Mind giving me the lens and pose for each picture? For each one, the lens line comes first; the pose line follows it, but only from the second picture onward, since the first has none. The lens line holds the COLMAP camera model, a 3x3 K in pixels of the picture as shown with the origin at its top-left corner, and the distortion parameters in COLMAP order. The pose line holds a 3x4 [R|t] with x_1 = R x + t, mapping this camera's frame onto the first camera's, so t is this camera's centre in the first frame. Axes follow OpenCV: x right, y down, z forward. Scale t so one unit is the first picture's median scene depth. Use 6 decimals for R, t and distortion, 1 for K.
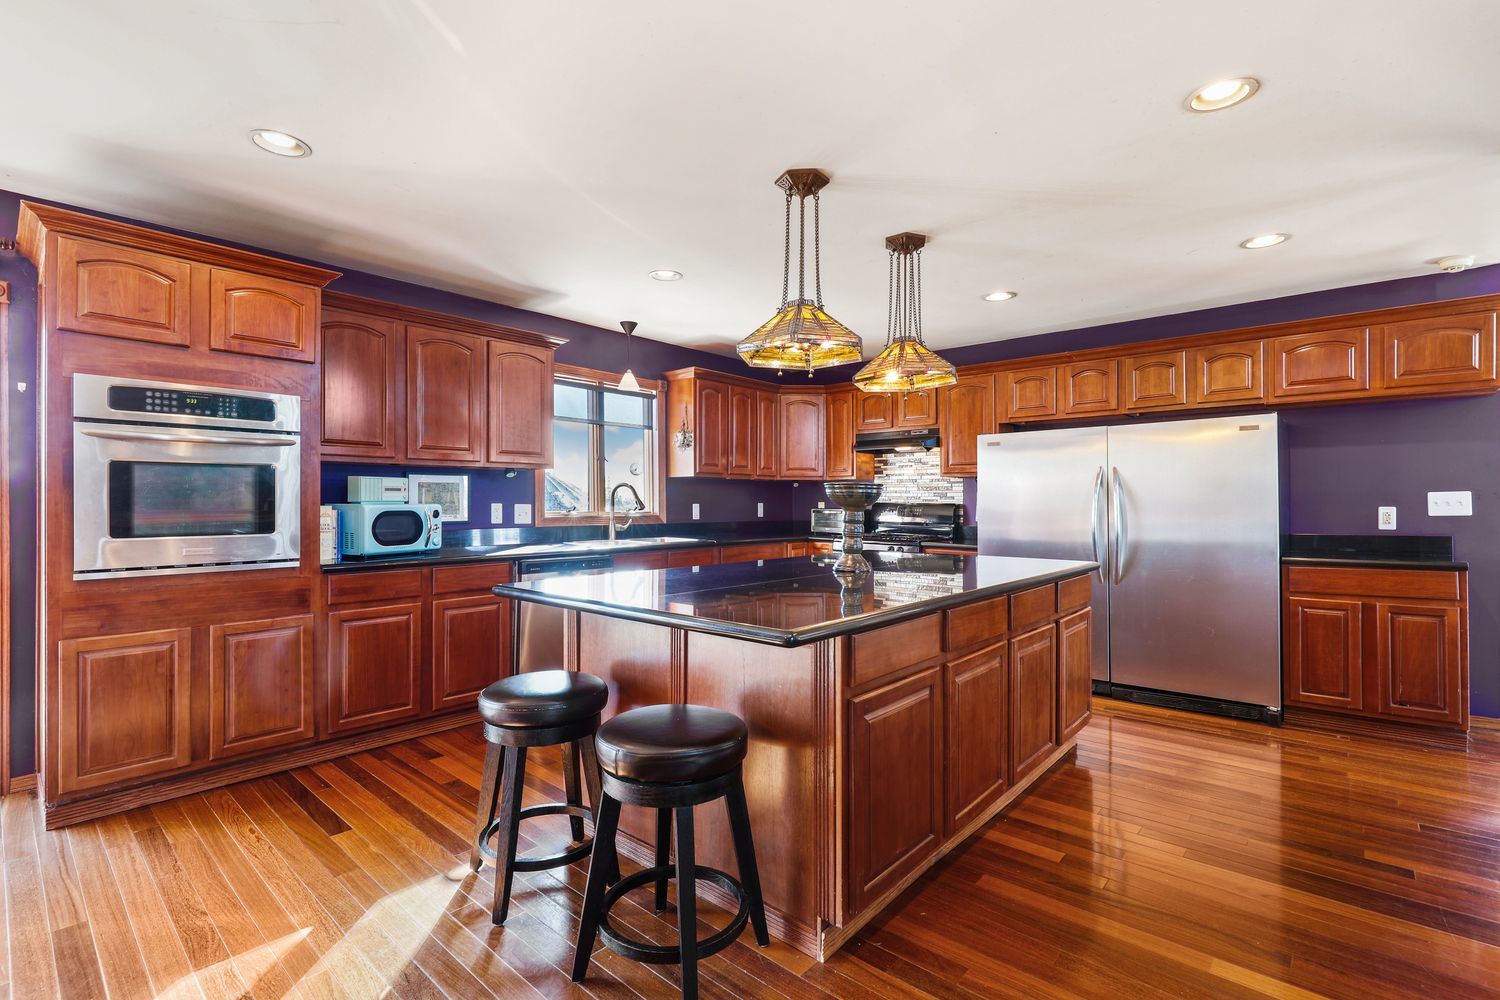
lens RADIAL K [[679.9, 0, 756.6], [0, 679.9, 502.2], [0, 0, 1]] dist [0.001175, -0.000221]
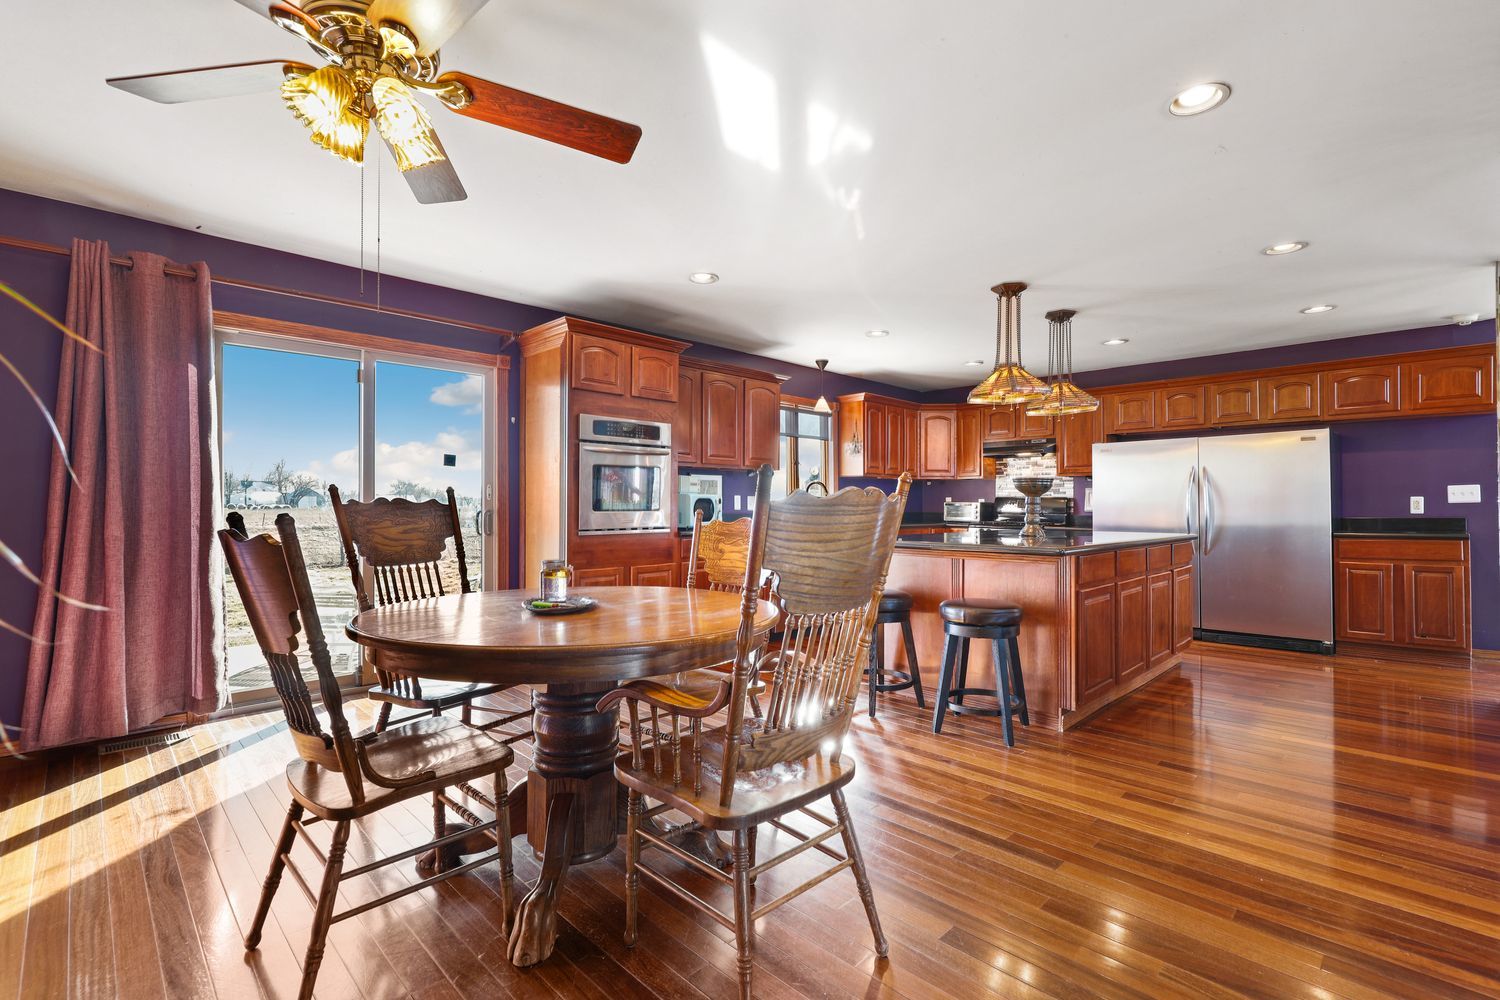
lens RADIAL K [[679.9, 0, 756.6], [0, 679.9, 502.2], [0, 0, 1]] dist [0.001175, -0.000221]
pose [[0.997854, 0.000436, -0.065481, -0.295892], [-0.000775, 0.999986, -0.005146, 0.026592], [0.065478, 0.005185, 0.997841, -0.440879]]
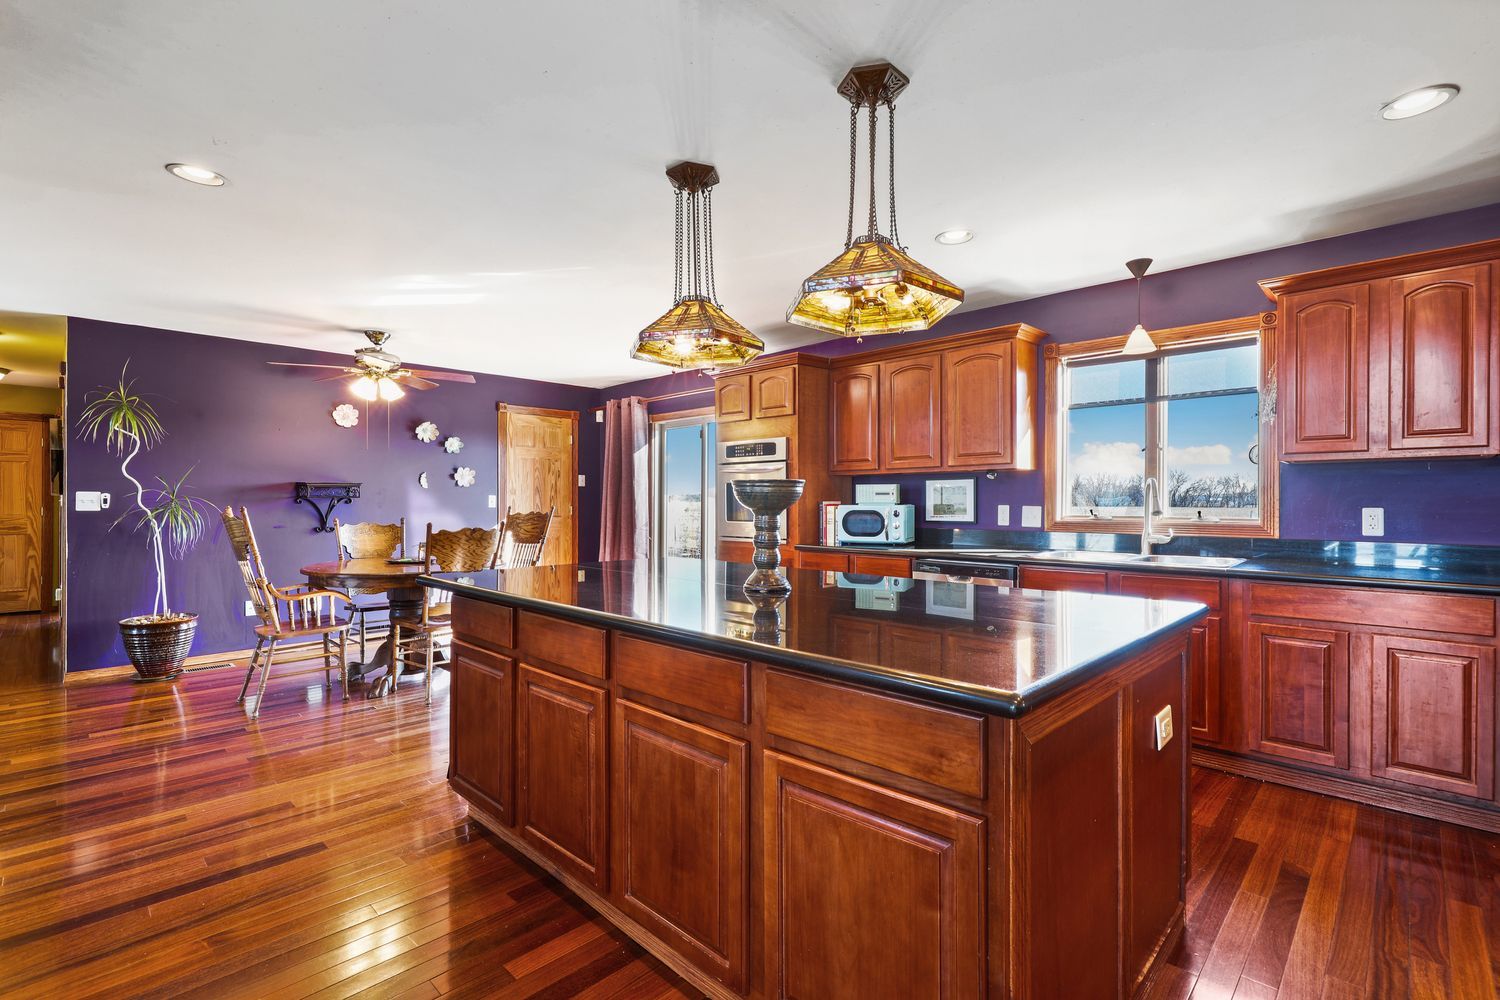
lens RADIAL K [[679.9, 0, 756.6], [0, 679.9, 502.2], [0, 0, 1]] dist [0.001175, -0.000221]
pose [[-0.050703, -0.003906, -0.998706, 0.734990], [-0.002685, 0.999989, -0.003774, 0.001987], [0.998710, 0.002490, -0.050713, 0.808963]]
